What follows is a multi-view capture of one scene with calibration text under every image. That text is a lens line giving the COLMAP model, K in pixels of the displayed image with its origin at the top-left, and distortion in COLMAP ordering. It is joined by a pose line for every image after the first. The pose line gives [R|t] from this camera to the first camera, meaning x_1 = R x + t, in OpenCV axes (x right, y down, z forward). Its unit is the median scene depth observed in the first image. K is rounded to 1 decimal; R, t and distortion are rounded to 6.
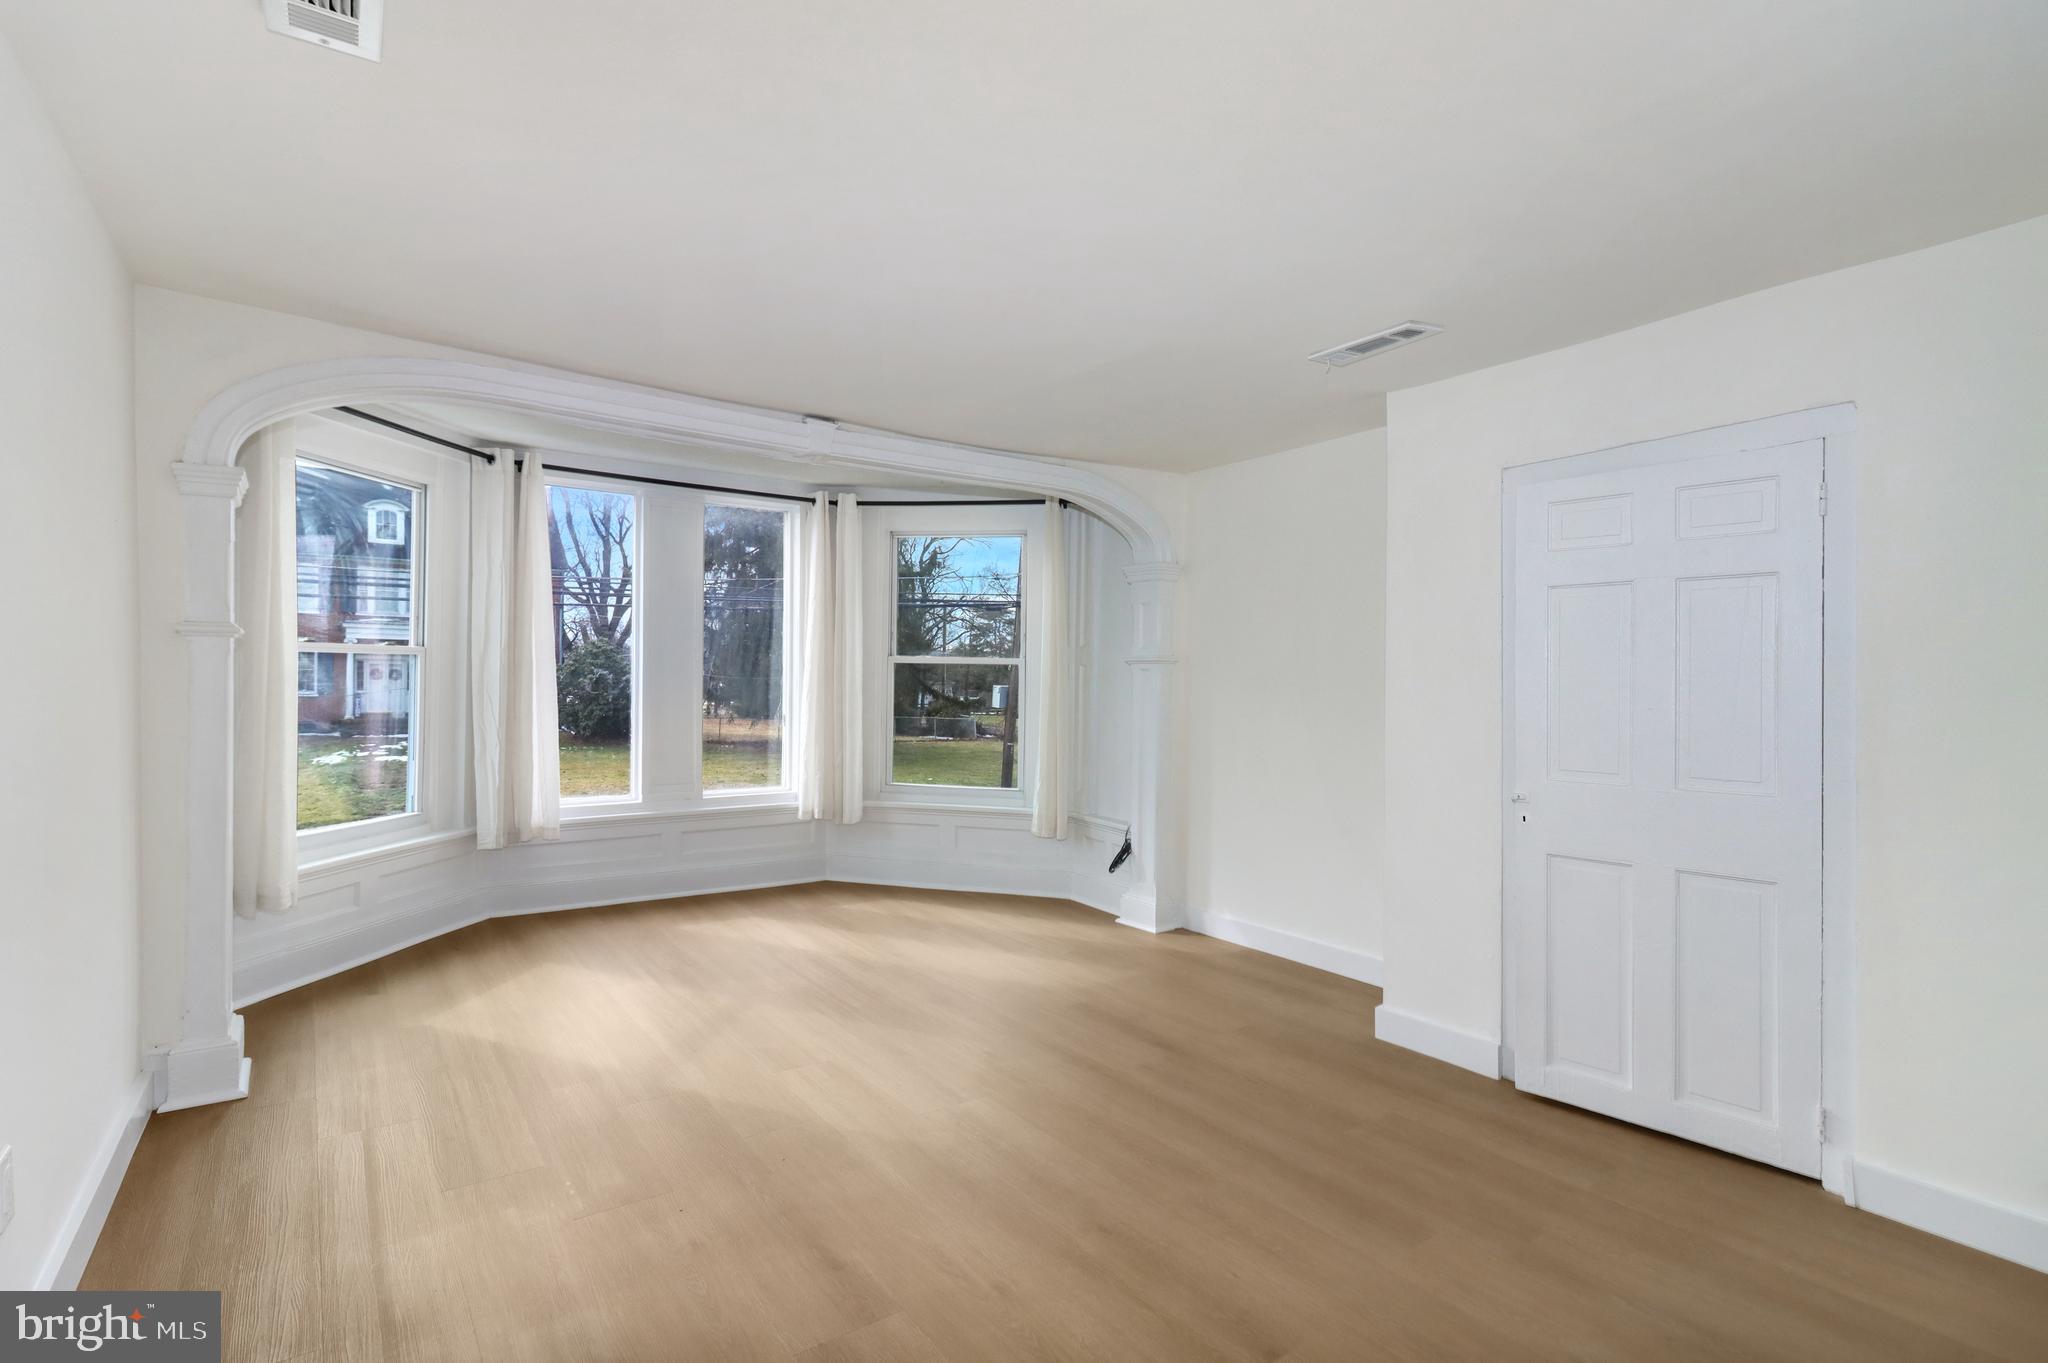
lens RADIAL K [[1001.2, 0, 996.7], [0, 1001.2, 663.6], [0, 0, 1]] dist [0.006322, -0.003220]
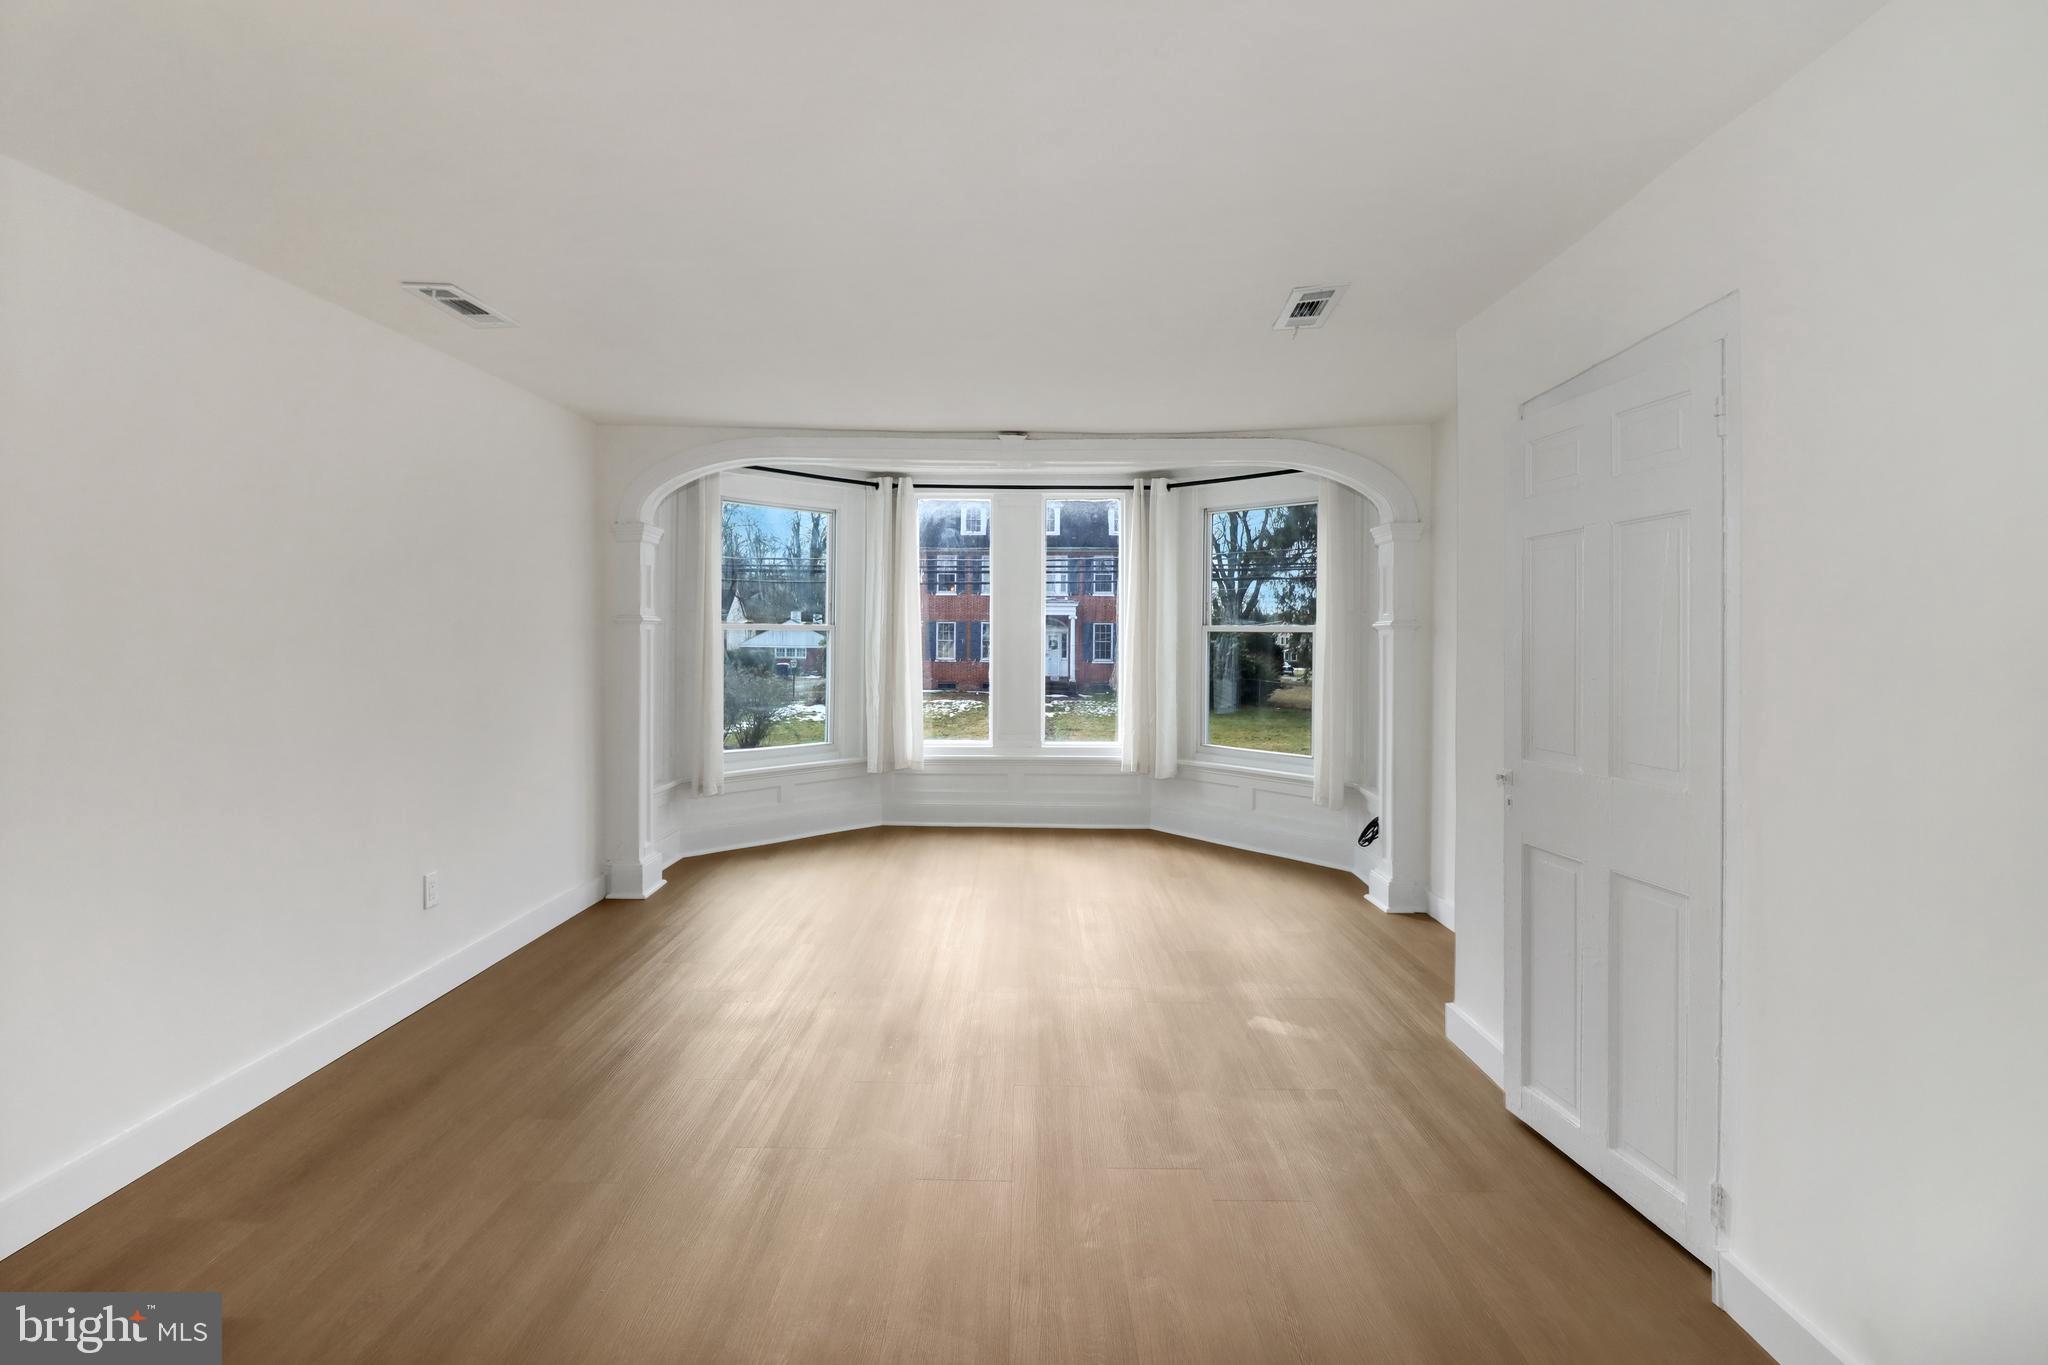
lens RADIAL K [[1001.2, 0, 975.2], [0, 1001.2, 624.8], [0, 0, 1]] dist [0.006322, -0.003220]
pose [[0.795355, -0.016510, -0.605919, 0.379100], [0.013590, 0.999863, -0.009405, -0.001426], [0.605992, -0.000754, 0.795471, 0.003270]]
